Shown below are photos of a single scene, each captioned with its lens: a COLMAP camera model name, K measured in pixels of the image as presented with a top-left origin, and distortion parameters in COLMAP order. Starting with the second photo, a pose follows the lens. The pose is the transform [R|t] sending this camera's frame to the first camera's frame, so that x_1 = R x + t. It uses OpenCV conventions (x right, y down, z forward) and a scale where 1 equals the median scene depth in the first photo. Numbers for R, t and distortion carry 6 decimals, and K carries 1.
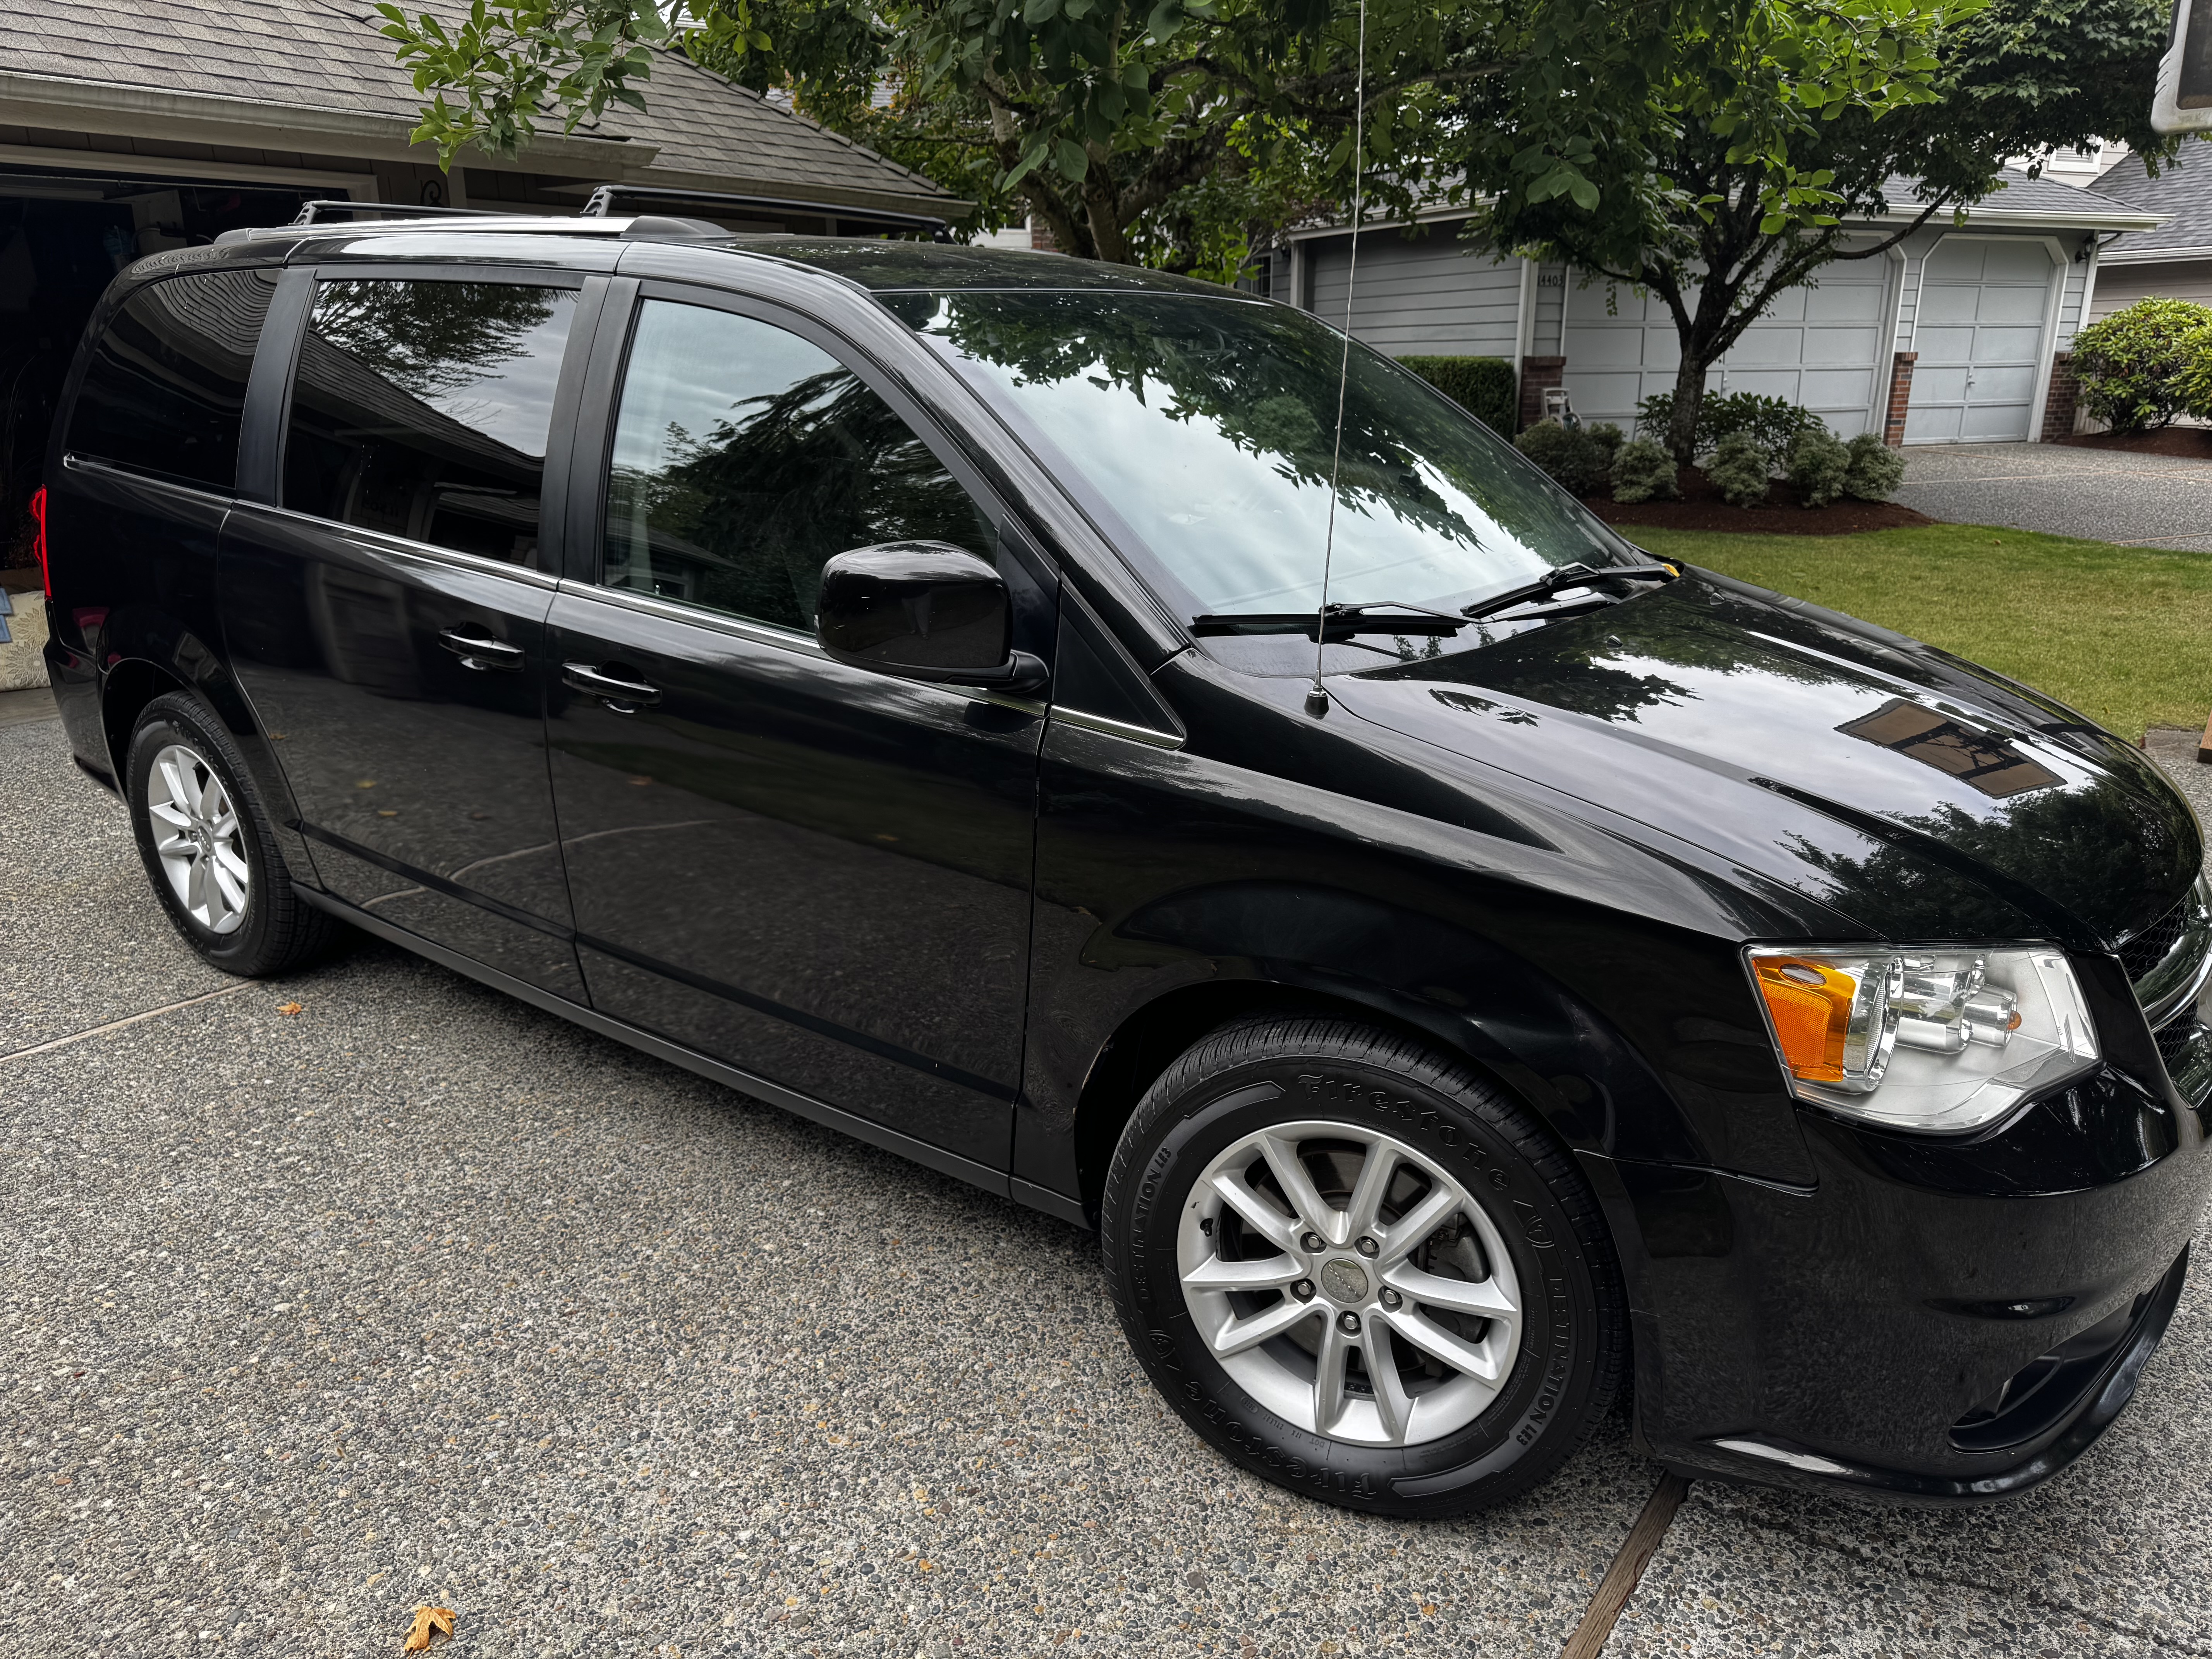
lens RADIAL K [[1559.2, 0, 1189.3], [0, 1559.2, 877.8], [0, 0, 1]] dist [-0.003296, -0.004963]
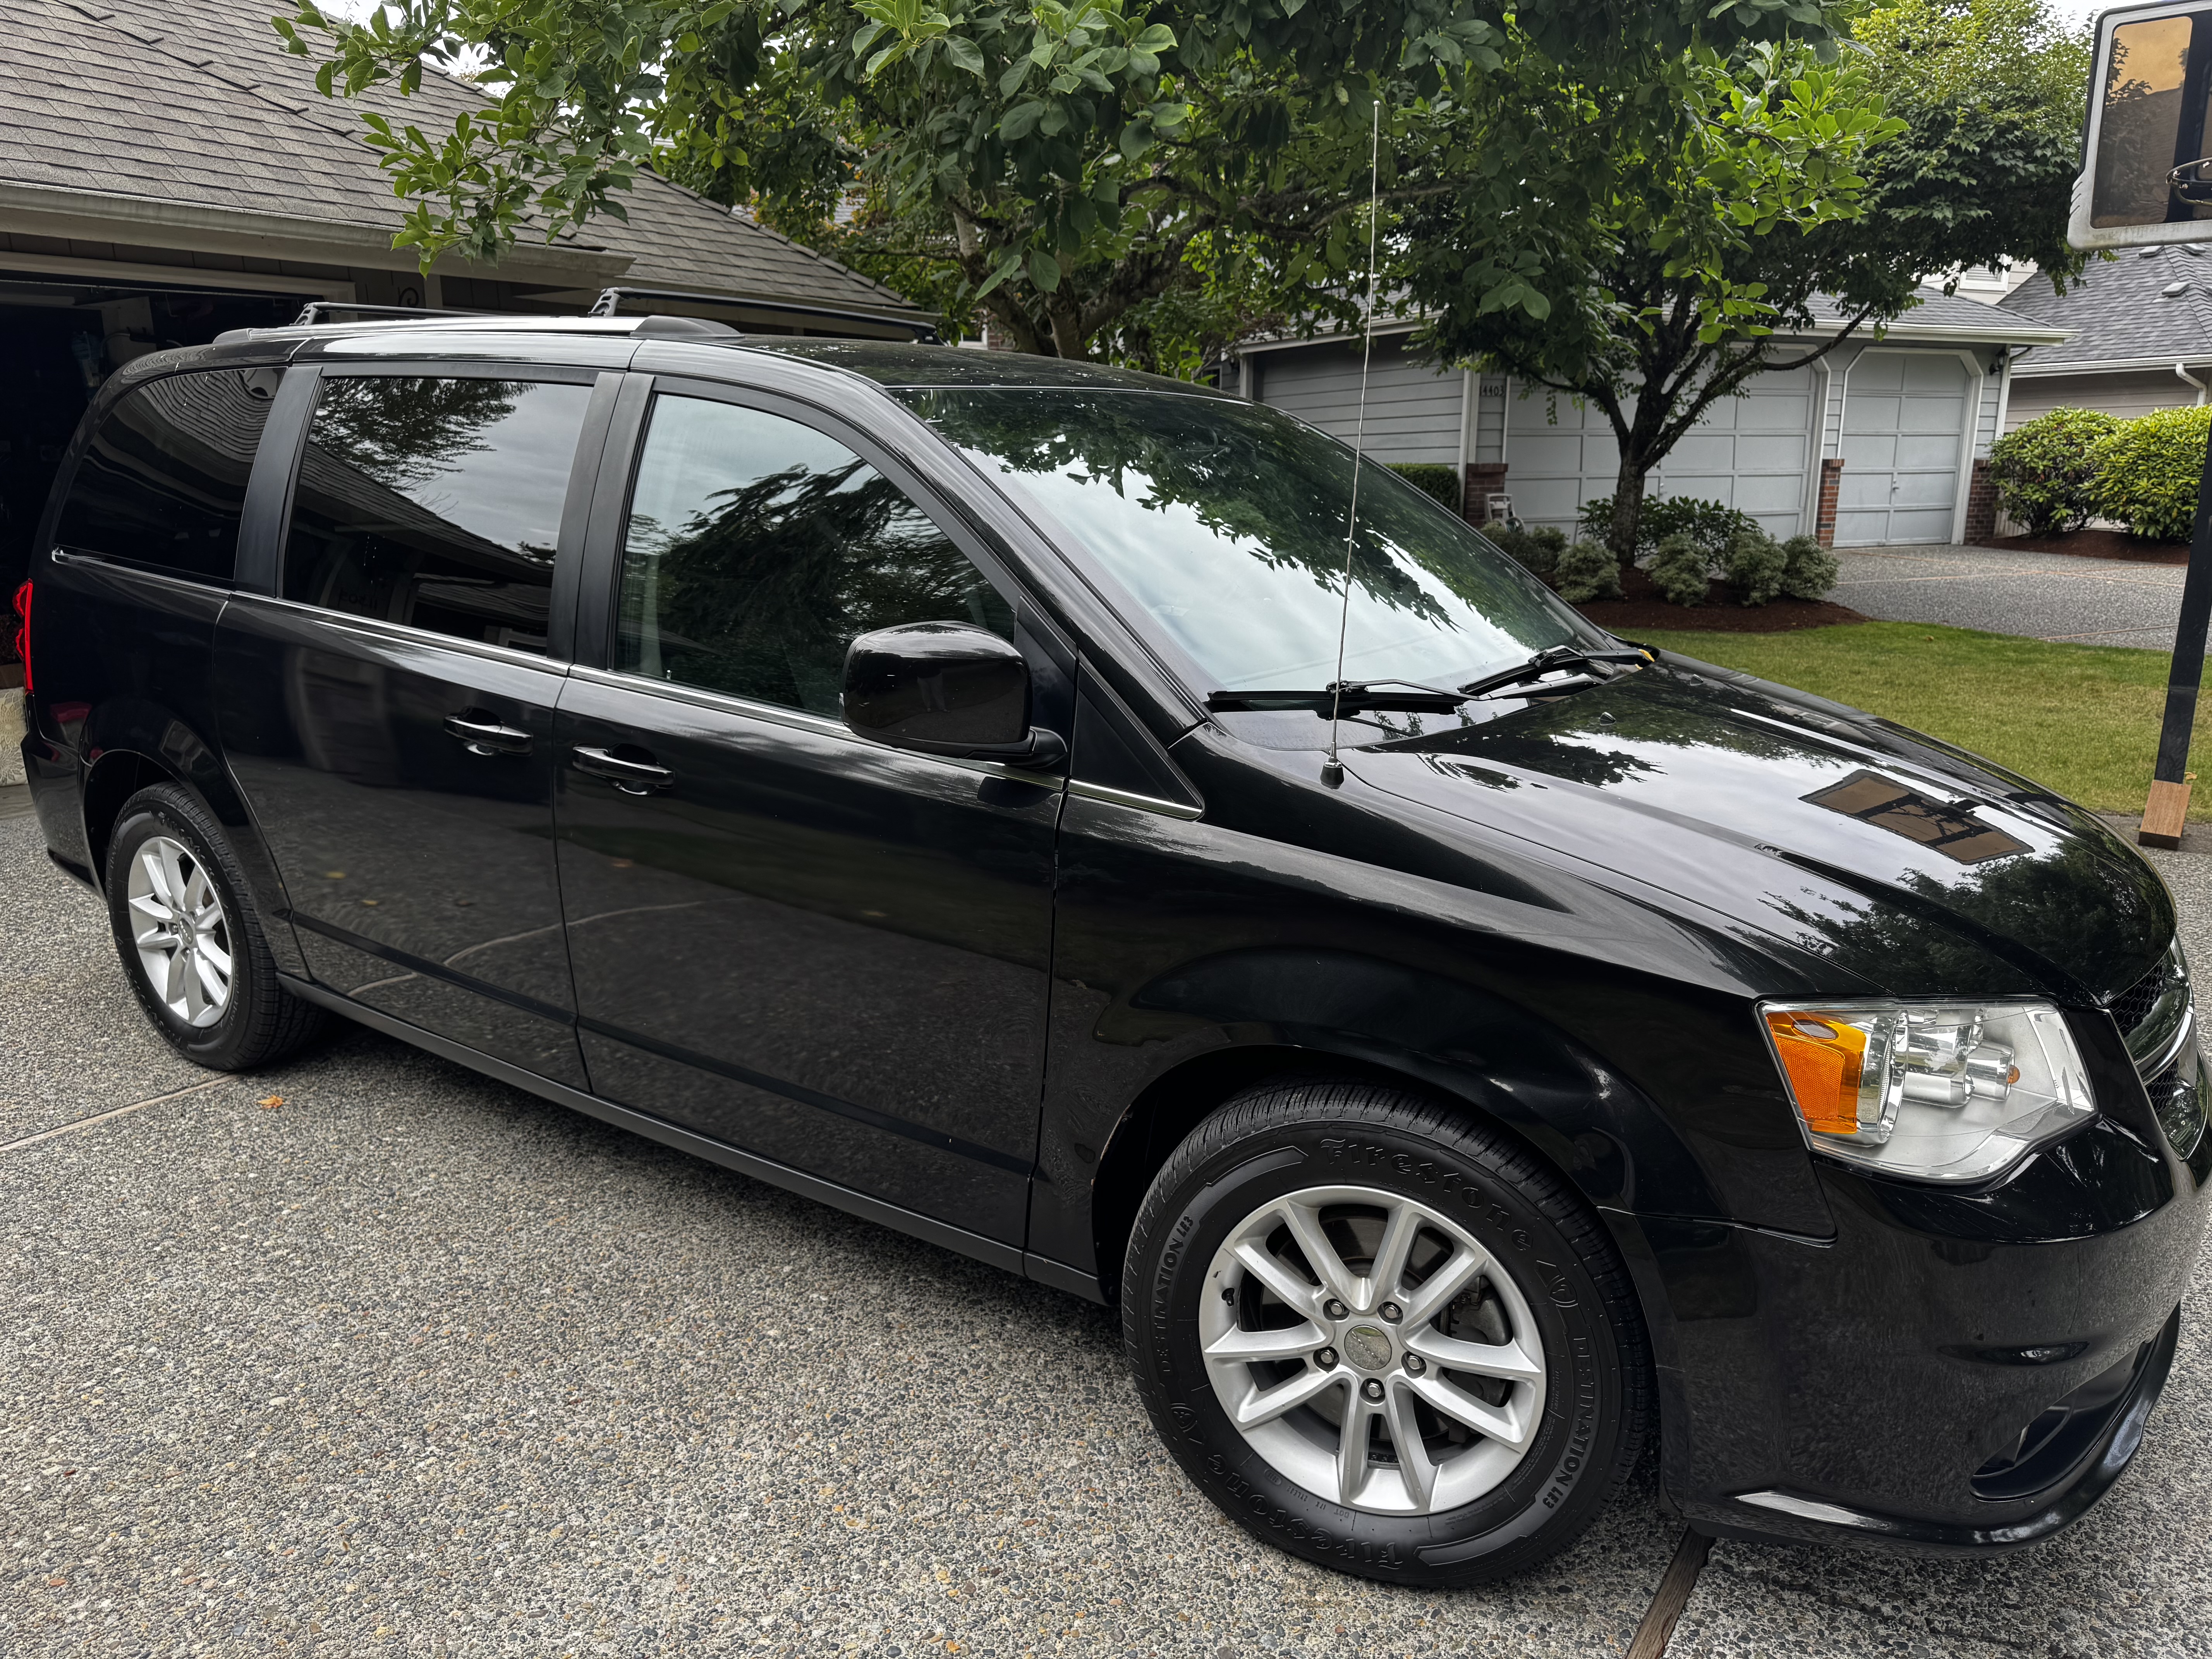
lens RADIAL K [[1562.5, 0, 1191.3], [0, 1562.5, 881.1], [0, 0, 1]] dist [-0.008566, 0.001691]
pose [[0.999335, -0.009563, 0.035189, -0.040952], [0.011754, 0.997970, -0.062590, 0.017842], [-0.034519, 0.062962, 0.997419, -0.016845]]
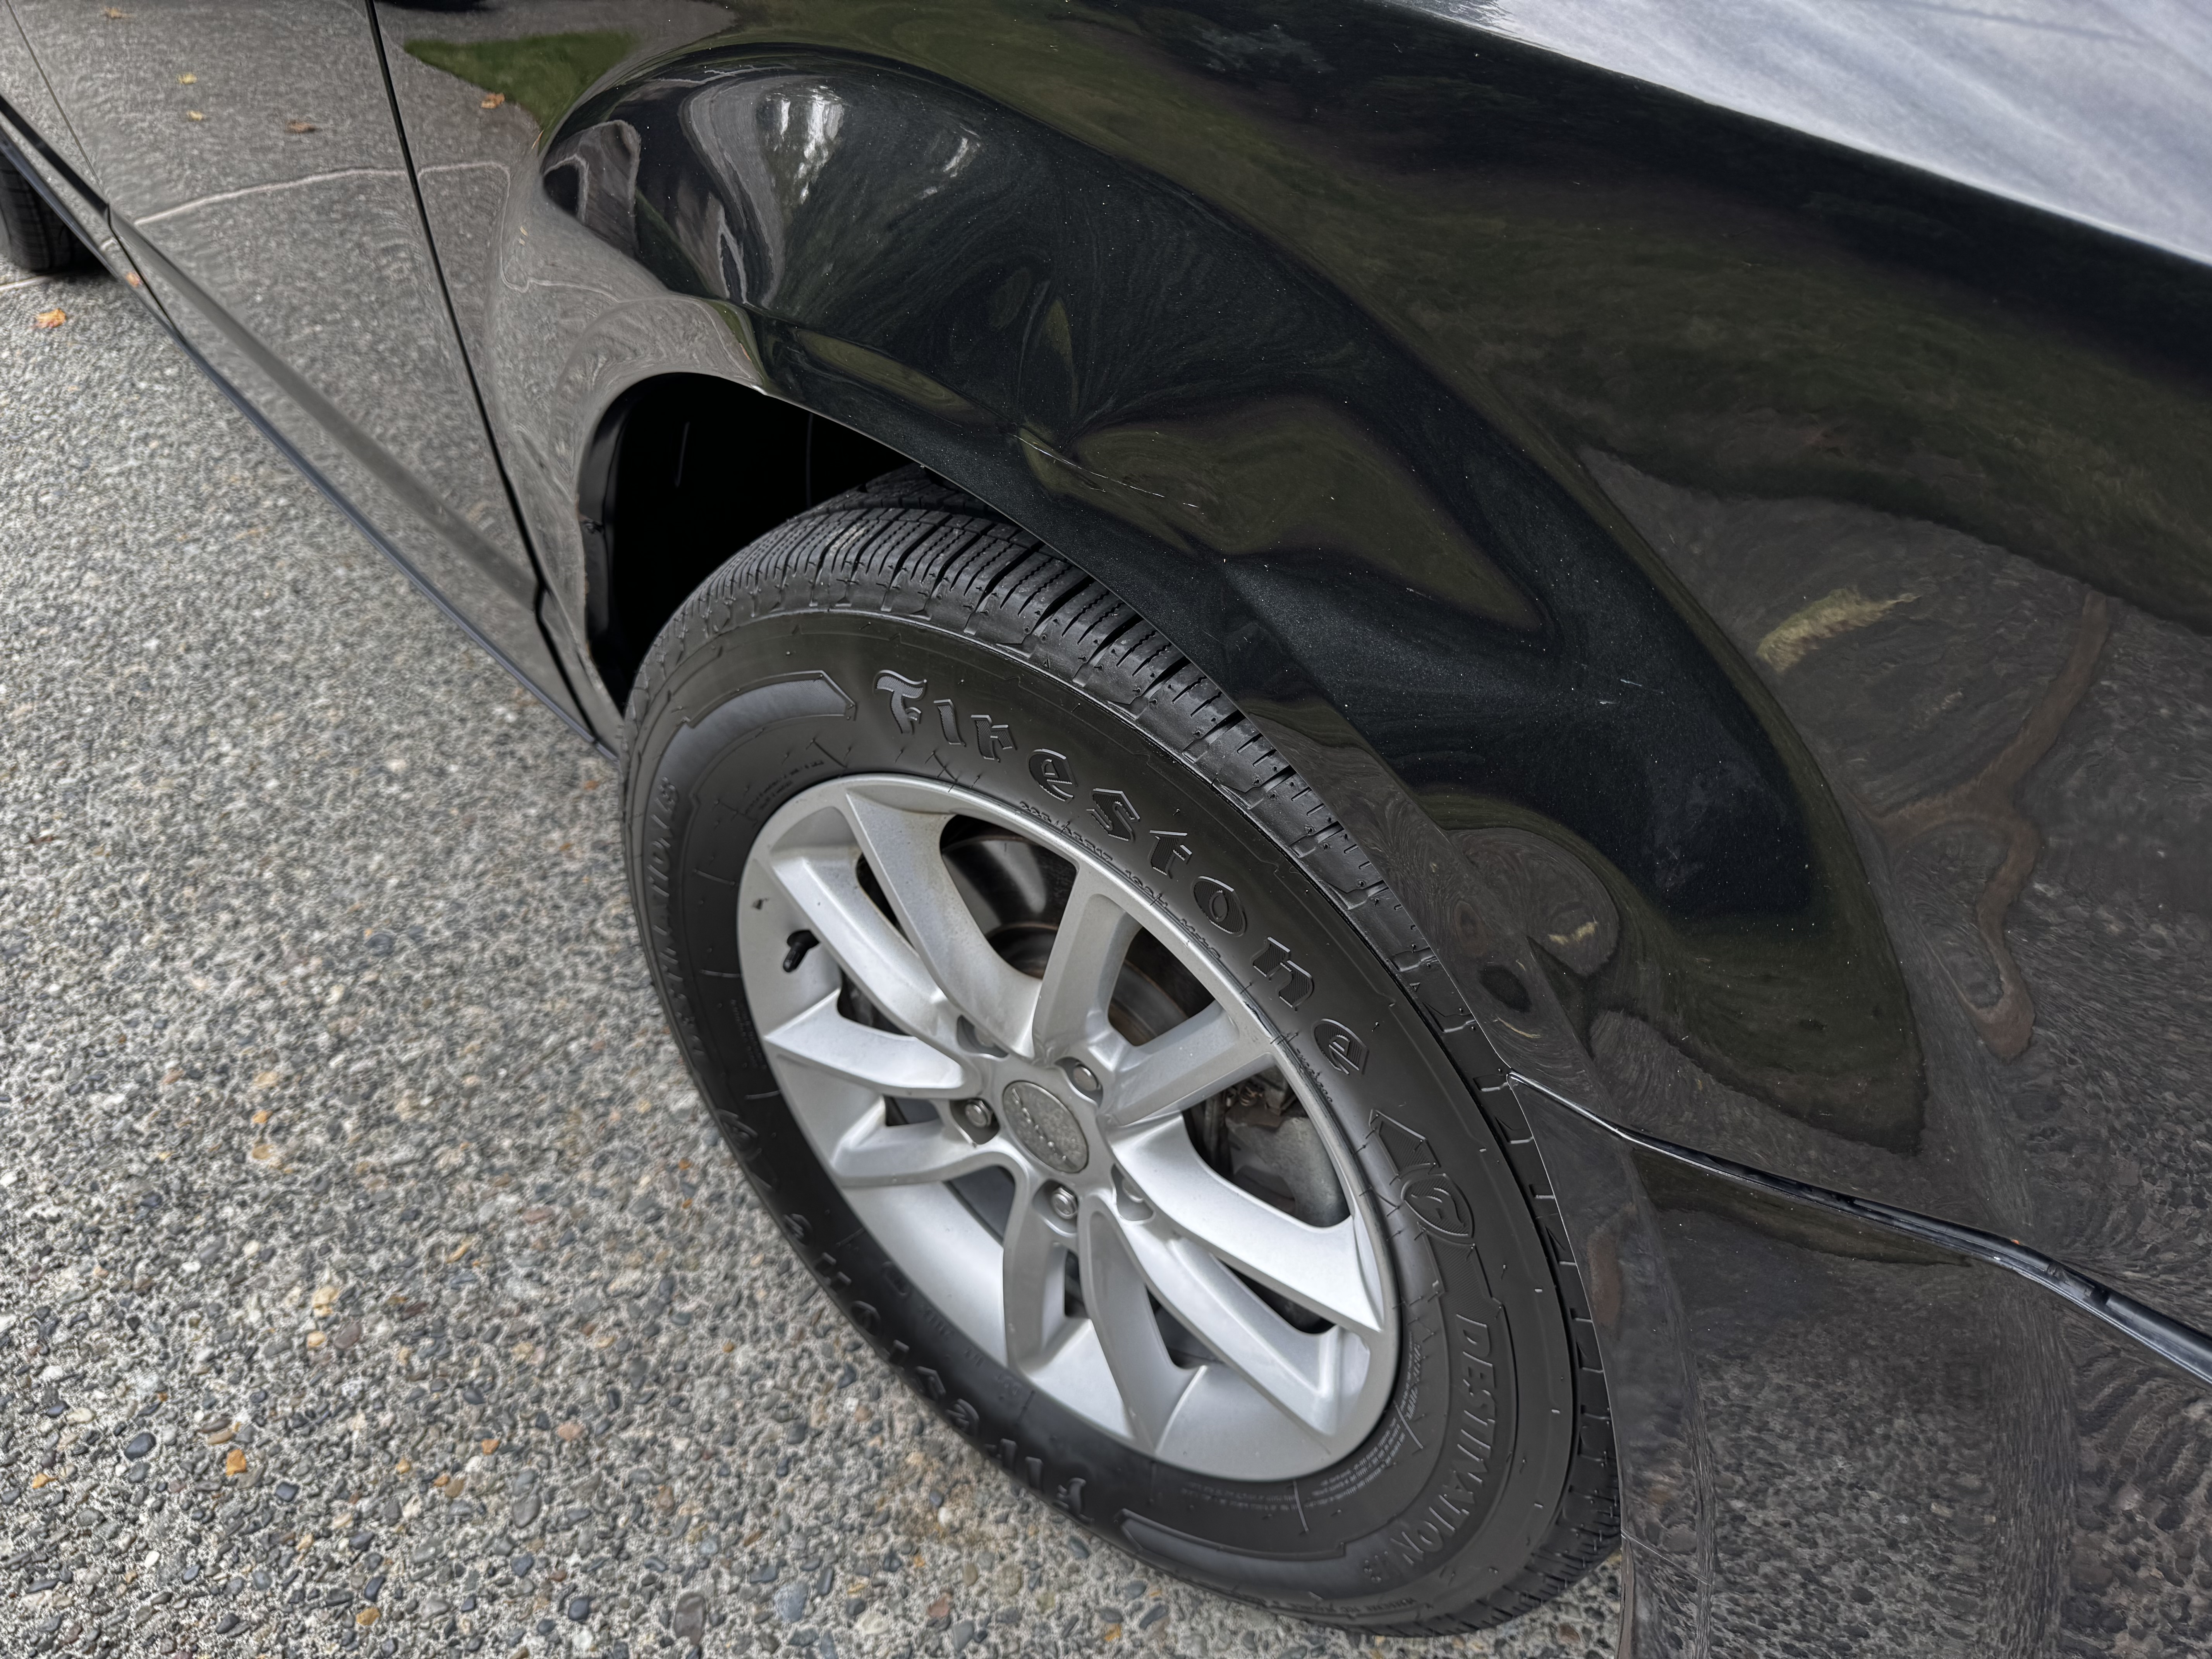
lens RADIAL K [[1547.0, 0, 1133.7], [0, 1547.0, 837.5], [0, 0, 1]] dist [0.008729, -0.001622]
pose [[0.957561, 0.154635, -0.243239, 0.189311], [-0.058275, 0.930342, 0.362034, 0.023064], [0.282278, -0.332494, 0.899870, 0.568409]]
